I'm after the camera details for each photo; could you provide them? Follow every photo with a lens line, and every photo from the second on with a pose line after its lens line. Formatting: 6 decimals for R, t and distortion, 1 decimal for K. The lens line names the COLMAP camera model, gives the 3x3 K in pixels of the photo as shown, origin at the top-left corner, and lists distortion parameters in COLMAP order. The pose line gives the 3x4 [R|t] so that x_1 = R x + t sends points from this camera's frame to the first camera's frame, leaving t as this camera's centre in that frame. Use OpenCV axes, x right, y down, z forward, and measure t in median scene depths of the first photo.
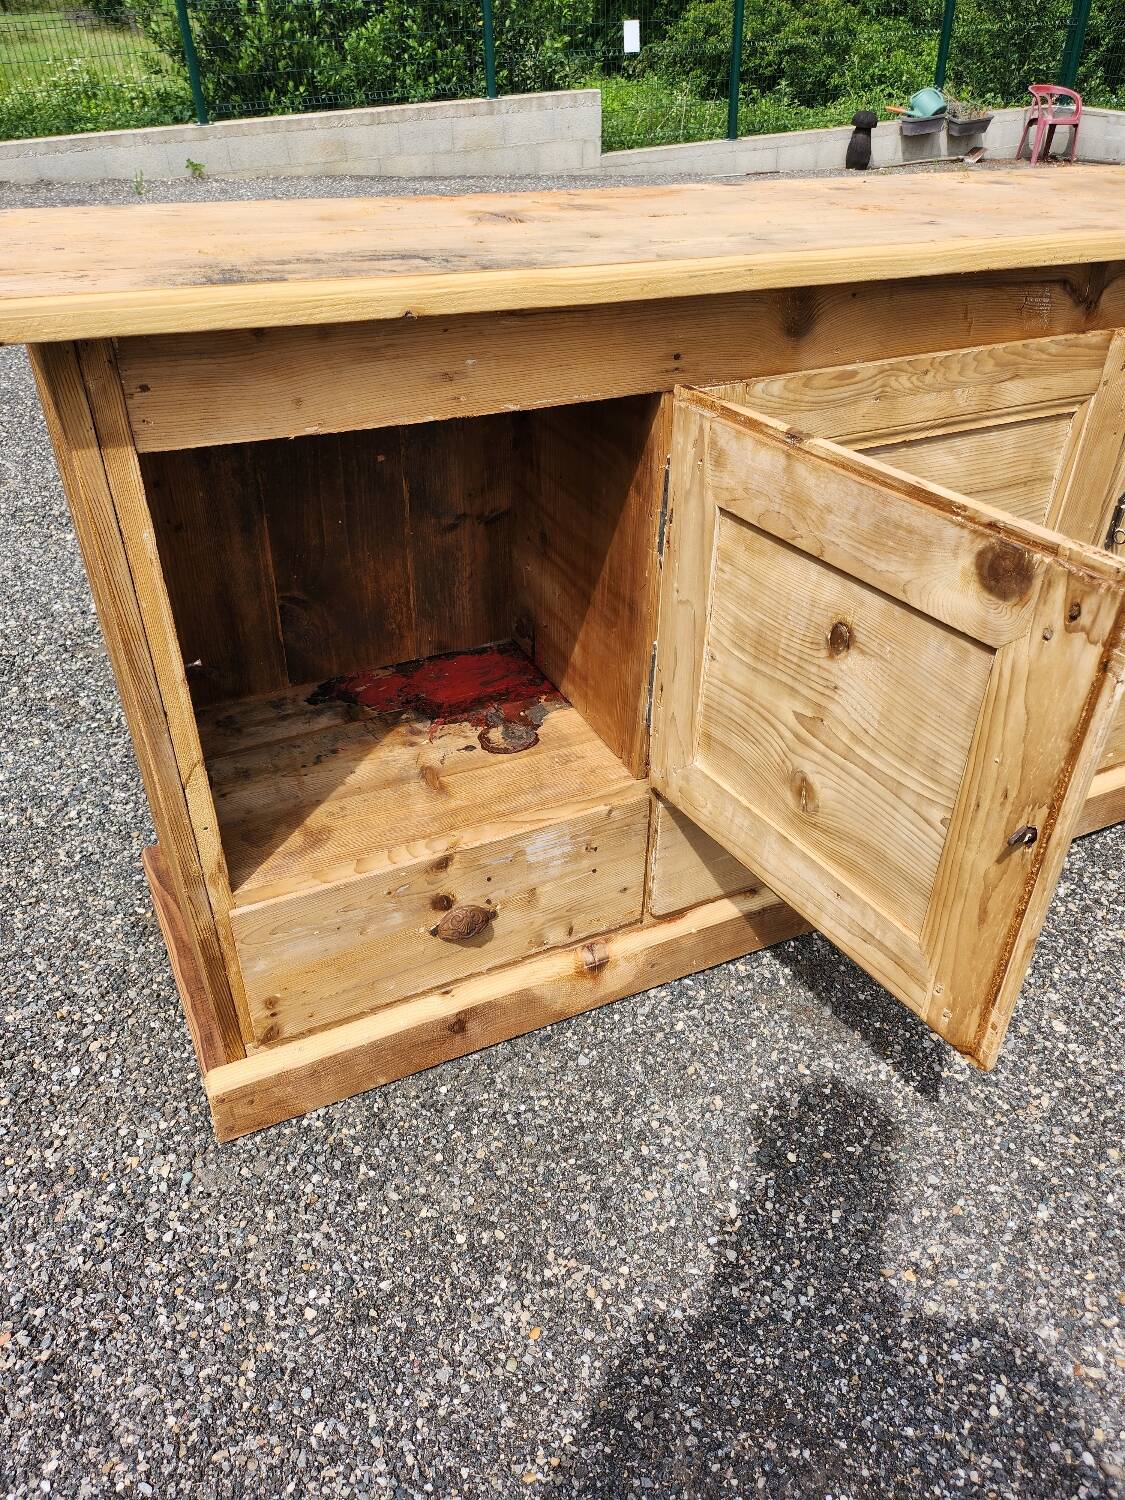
lens RADIAL K [[1058.1, 0, 564.8], [0, 1058.1, 744.7], [0, 0, 1]] dist [0.068194, -0.079586]
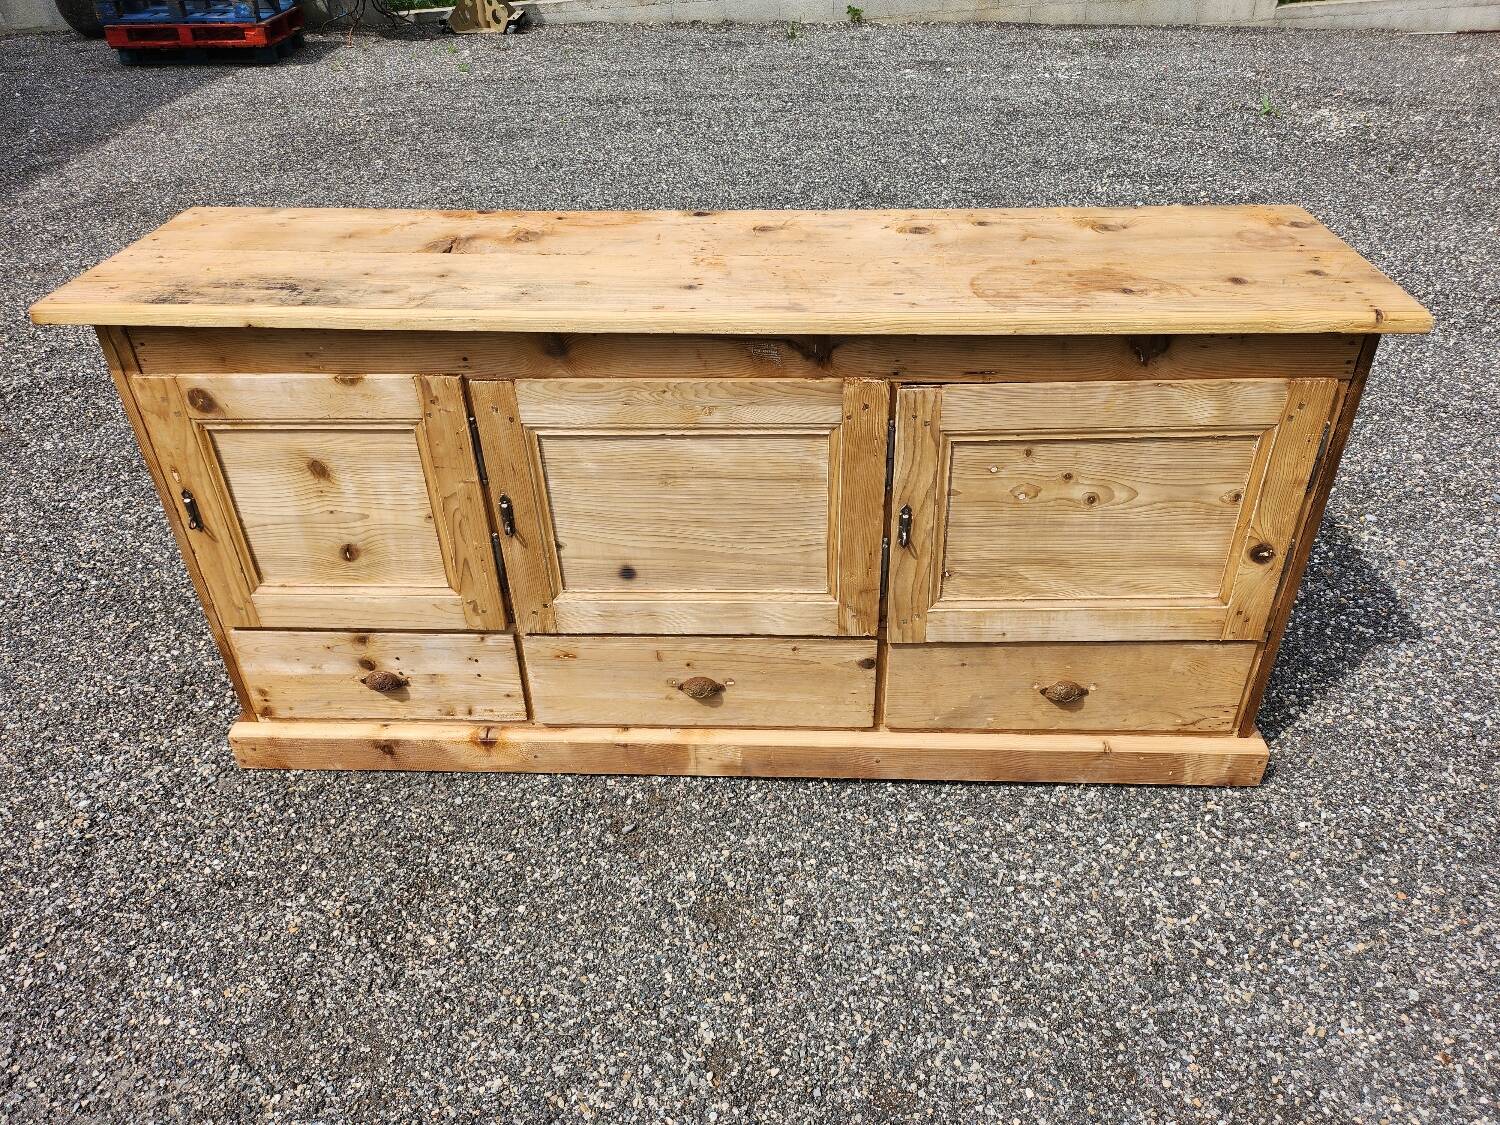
lens RADIAL K [[1058.1, 0, 752.8], [0, 1058.1, 563.0], [0, 0, 1]] dist [0.068194, -0.079586]
pose [[0.882252, 0.241346, -0.404207, 0.987382], [-0.235956, 0.969657, 0.063952, -0.230344], [0.407377, 0.038954, 0.912429, -0.197277]]
